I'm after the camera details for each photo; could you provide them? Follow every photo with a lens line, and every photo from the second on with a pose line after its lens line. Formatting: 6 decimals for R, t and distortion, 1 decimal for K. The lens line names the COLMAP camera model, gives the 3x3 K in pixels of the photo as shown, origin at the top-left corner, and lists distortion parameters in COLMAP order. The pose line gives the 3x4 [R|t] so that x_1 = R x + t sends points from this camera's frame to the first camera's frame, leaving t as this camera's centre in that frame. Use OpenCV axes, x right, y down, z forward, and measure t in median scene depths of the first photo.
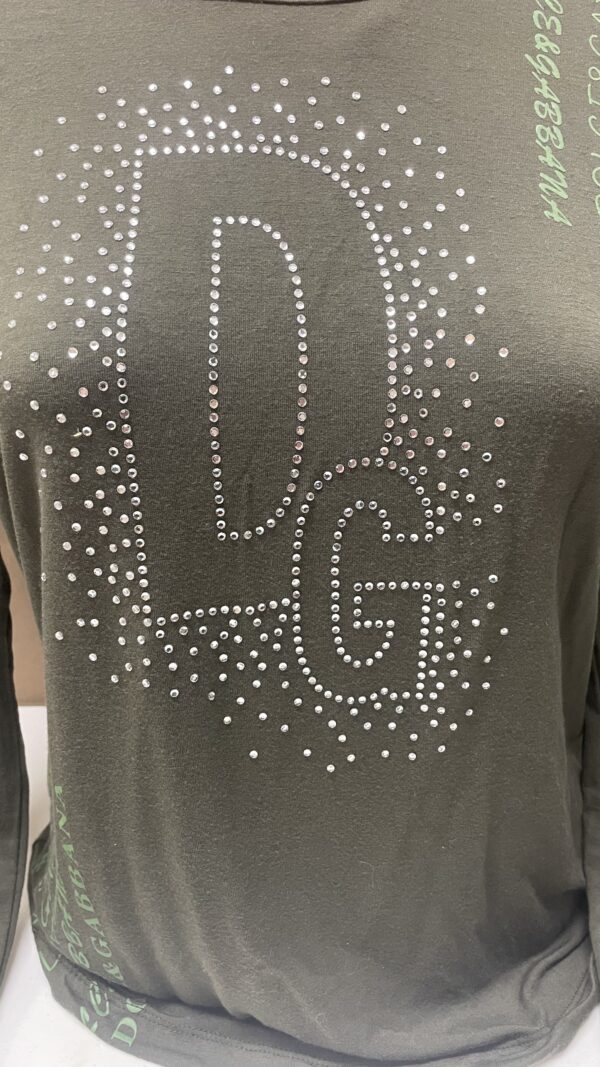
lens RADIAL K [[806.8, 0, 315.9], [0, 806.8, 532.5], [0, 0, 1]] dist [0.075190, -0.165370]
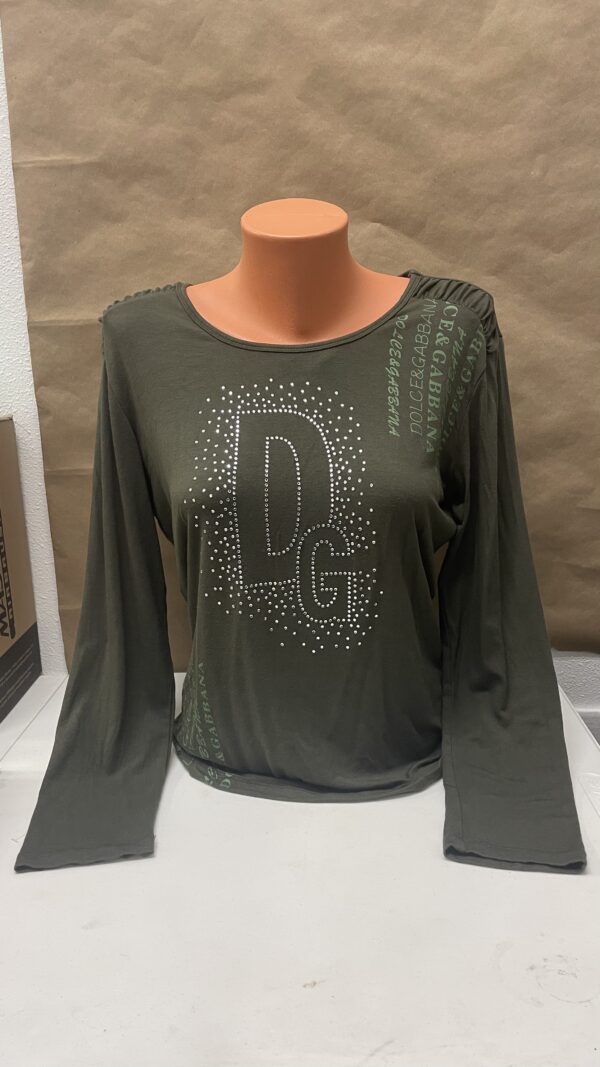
lens RADIAL K [[806.8, 0, 315.9], [0, 806.8, 532.5], [0, 0, 1]] dist [0.075190, -0.165370]
pose [[0.999150, -0.014540, -0.038582, 0.136689], [0.010557, 0.994778, -0.101512, 0.200391], [0.039856, 0.101018, 0.994086, -1.603215]]
